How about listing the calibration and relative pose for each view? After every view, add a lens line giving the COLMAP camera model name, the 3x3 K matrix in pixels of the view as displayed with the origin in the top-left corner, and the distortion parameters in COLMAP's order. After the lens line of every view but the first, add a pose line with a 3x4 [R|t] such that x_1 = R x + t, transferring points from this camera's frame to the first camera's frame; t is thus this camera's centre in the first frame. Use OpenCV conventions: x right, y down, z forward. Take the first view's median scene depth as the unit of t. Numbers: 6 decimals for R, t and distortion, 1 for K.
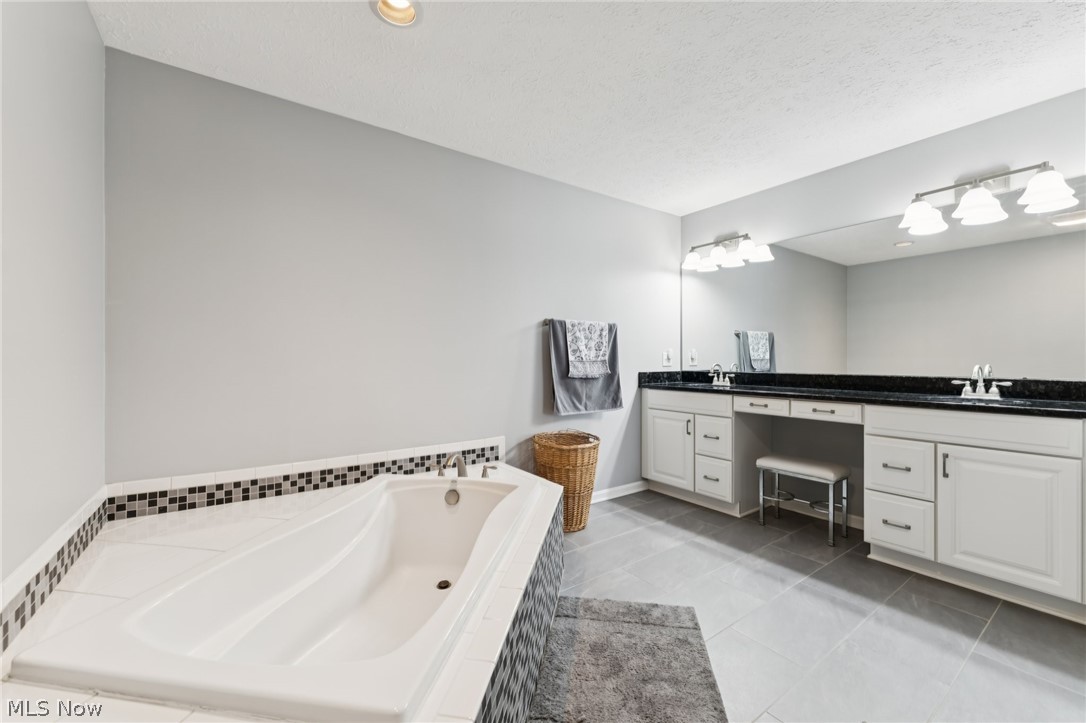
lens RADIAL K [[434.8, 0, 544.0], [0, 434.8, 363.7], [0, 0, 1]] dist [-0.000922, 0.000706]
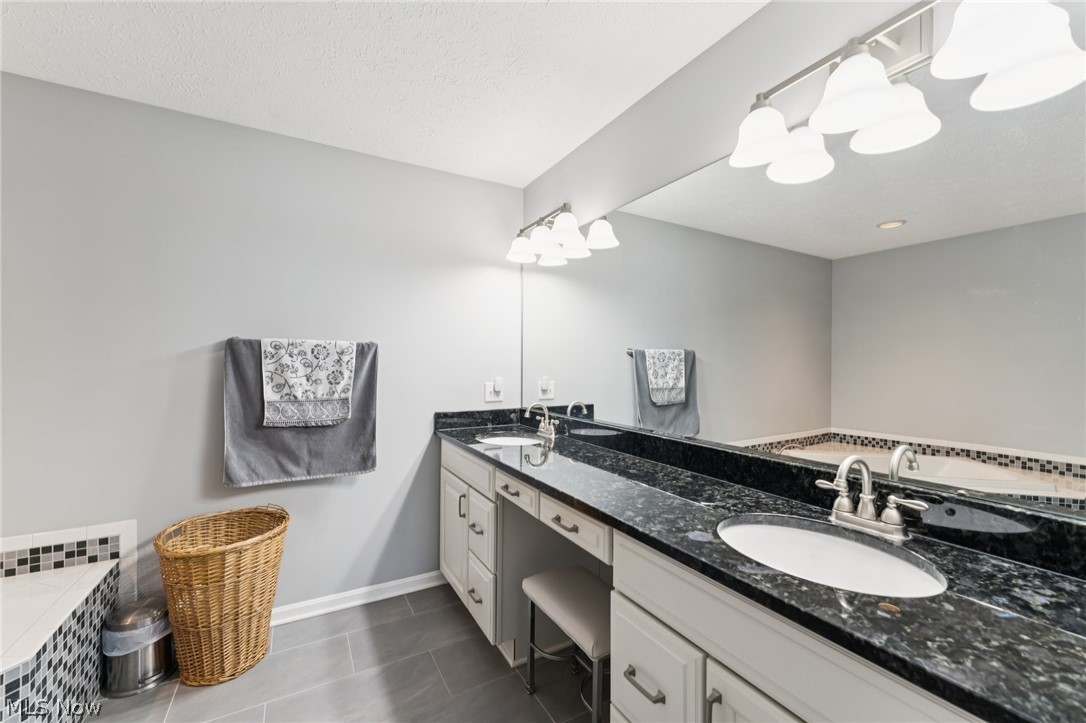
lens RADIAL K [[434.8, 0, 540.4], [0, 434.8, 364.4], [0, 0, 1]] dist [-0.000922, 0.000706]
pose [[0.994511, 0.008289, -0.104305, 0.520901], [-0.009352, 0.999909, -0.009709, -0.057990], [0.104215, 0.010632, 0.994498, 0.378821]]
